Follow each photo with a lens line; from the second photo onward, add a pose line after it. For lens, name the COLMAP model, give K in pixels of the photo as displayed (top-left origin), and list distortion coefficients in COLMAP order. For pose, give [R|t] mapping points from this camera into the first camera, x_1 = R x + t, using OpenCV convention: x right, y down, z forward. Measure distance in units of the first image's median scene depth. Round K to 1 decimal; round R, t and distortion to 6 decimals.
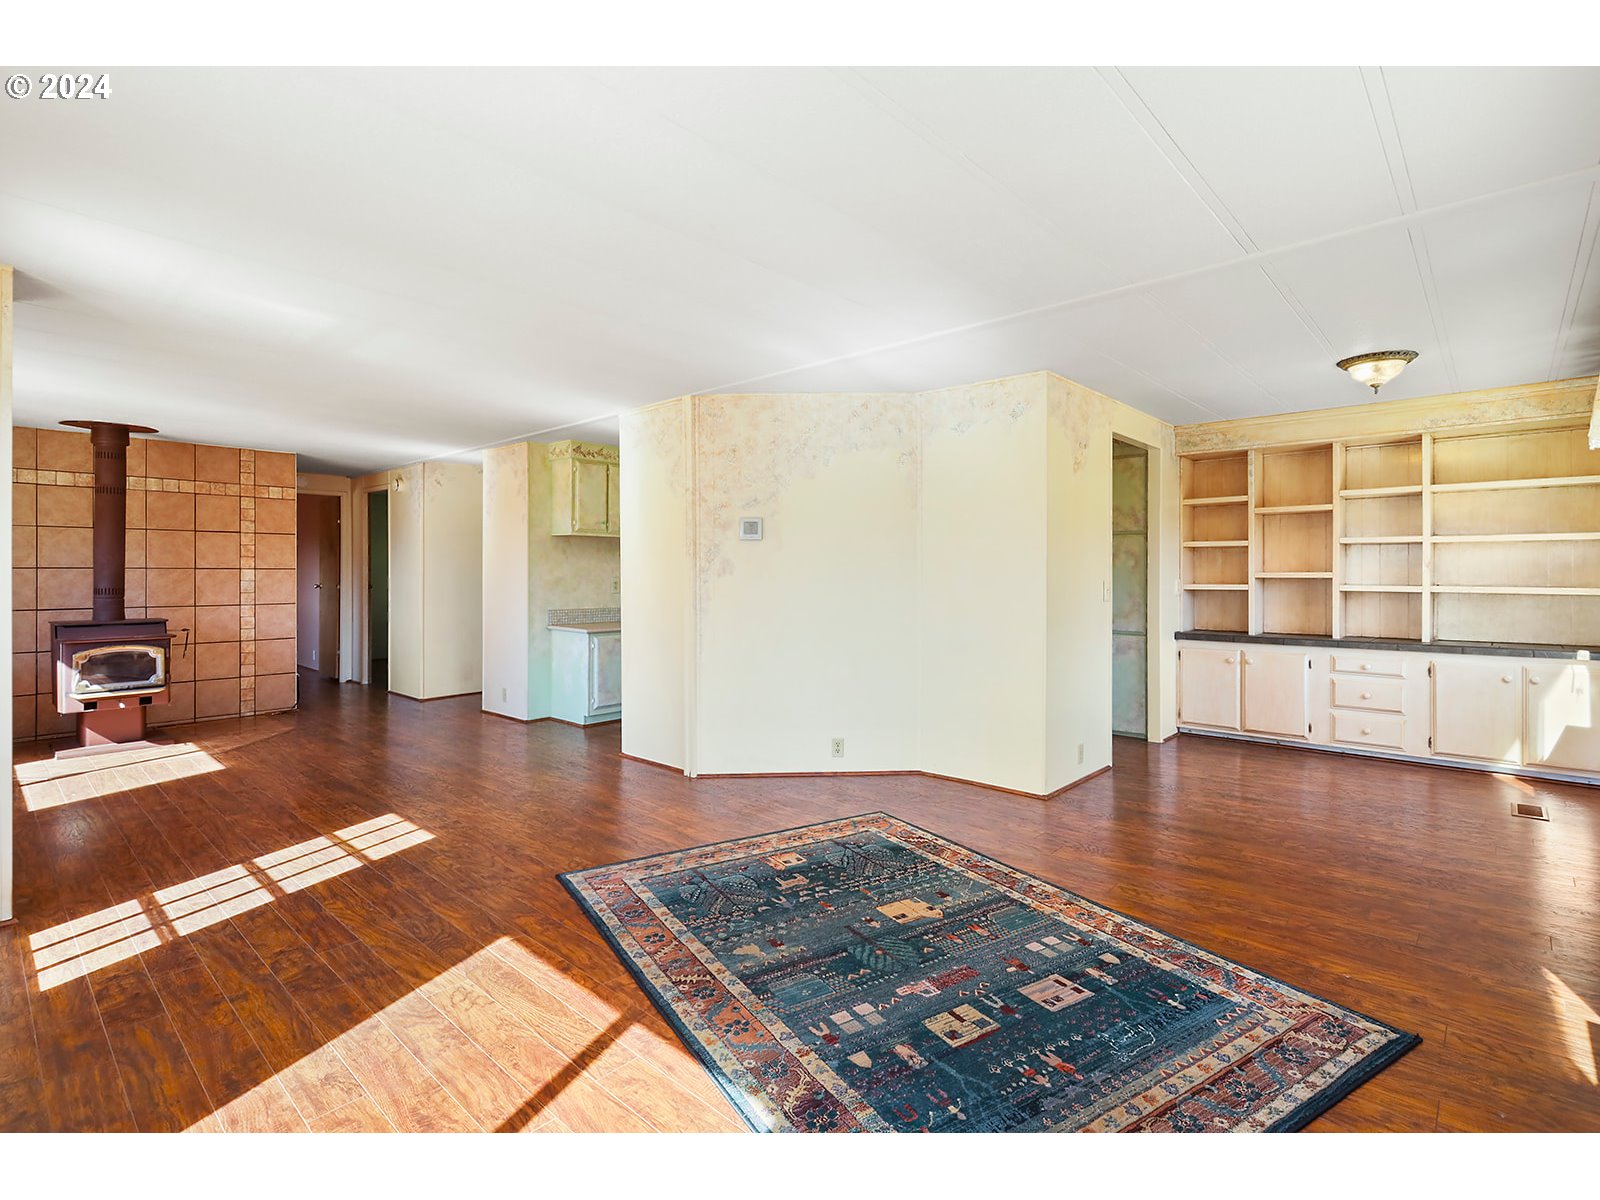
lens RADIAL K [[775.9, 0, 798.6], [0, 775.9, 576.9], [0, 0, 1]] dist [-0.005576, 0.002486]
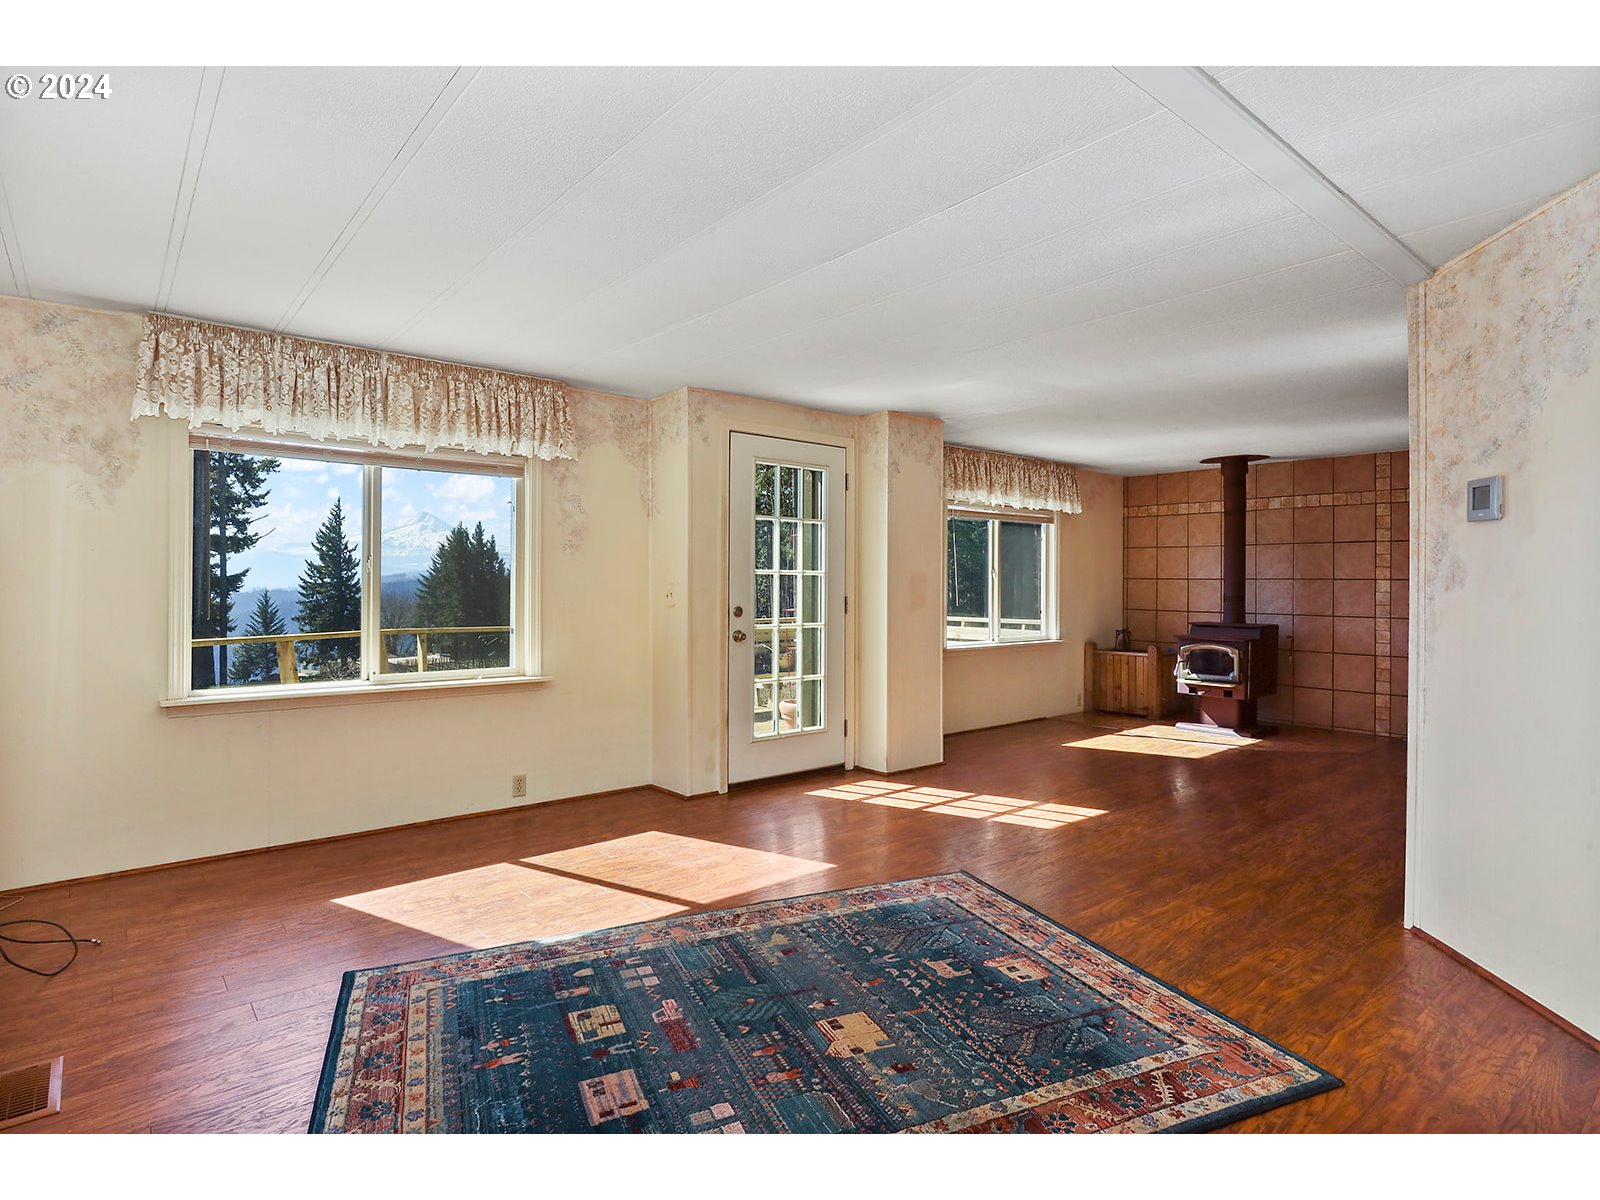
lens RADIAL K [[842.9, 0, 803.2], [0, 842.9, 587.6], [0, 0, 1]] dist [-0.012931, 0.001066]
pose [[-0.130722, 0.007114, -0.991394, 0.841750], [-0.011164, 0.999900, 0.008647, -0.003581], [0.991356, 0.012199, -0.130630, 0.938260]]
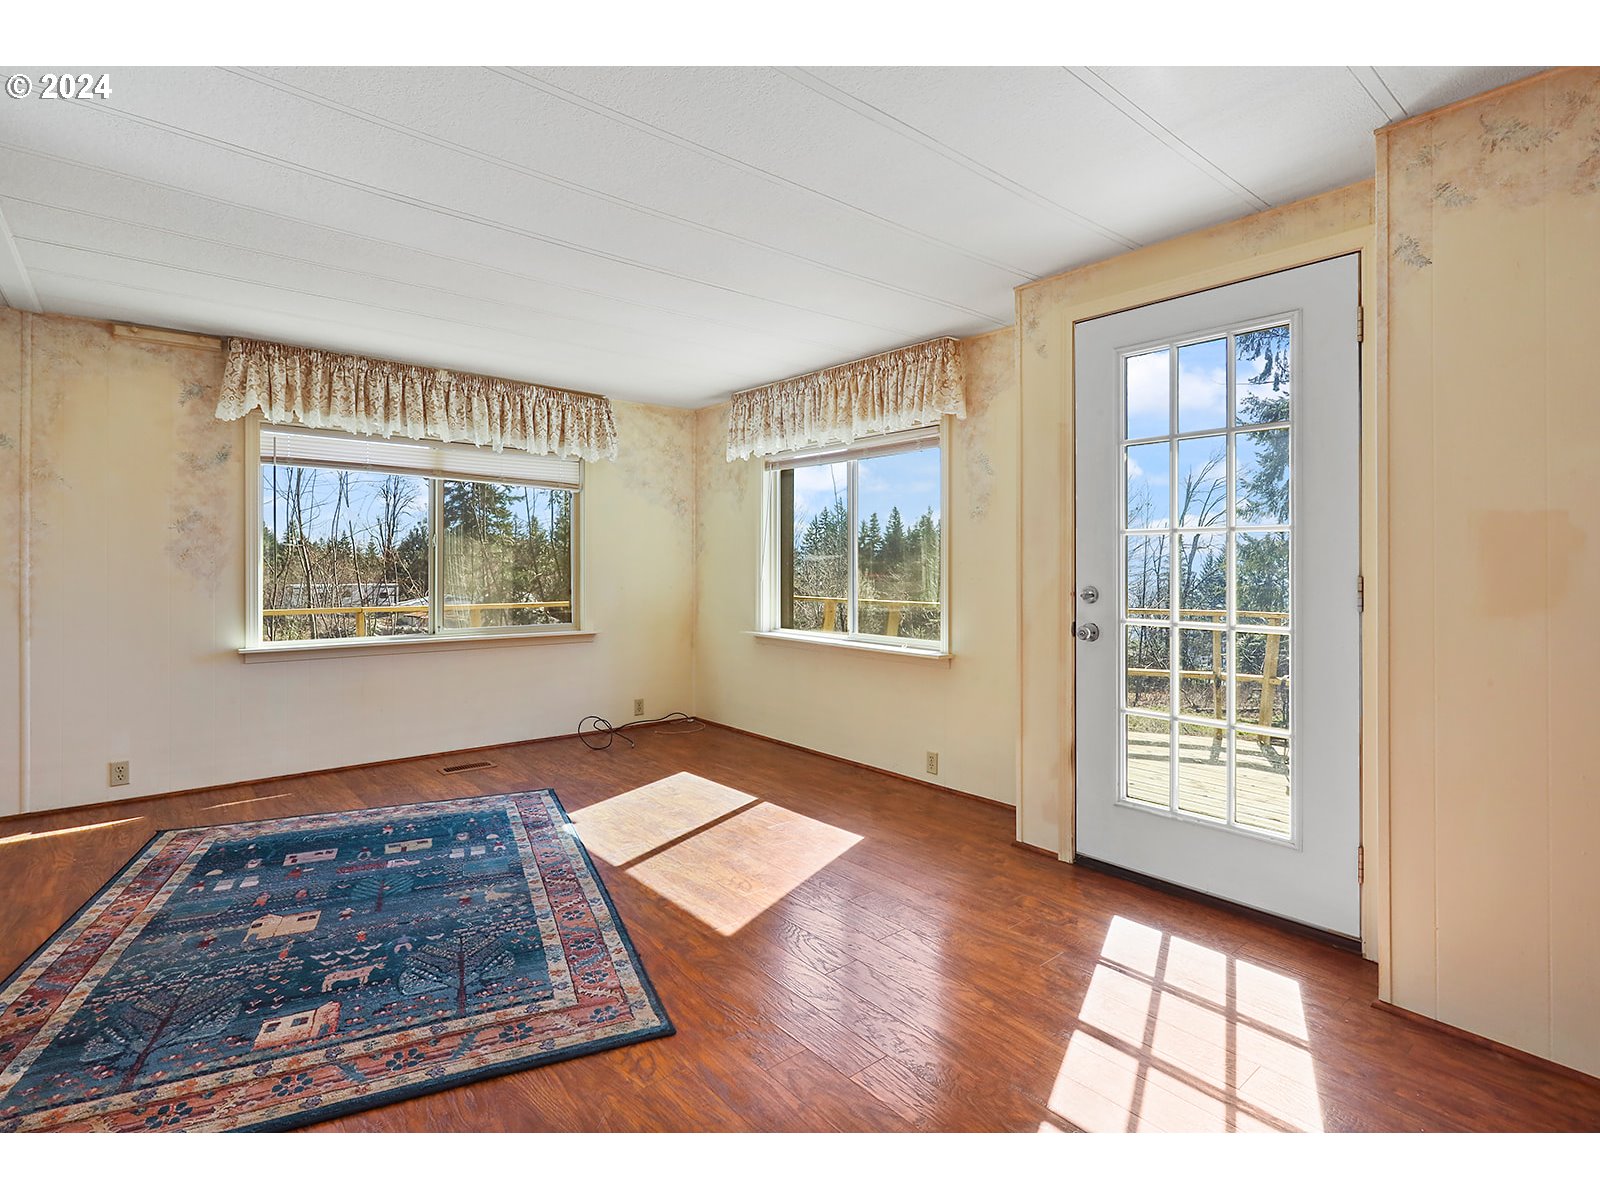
lens RADIAL K [[775.9, 0, 795.7], [0, 775.9, 565.4], [0, 0, 1]] dist [-0.005576, 0.002486]
pose [[-0.992263, 0.001656, 0.124141, -0.486996], [0.002494, 0.999975, 0.006599, 0.014519], [-0.124127, 0.006857, -0.992243, 1.603979]]
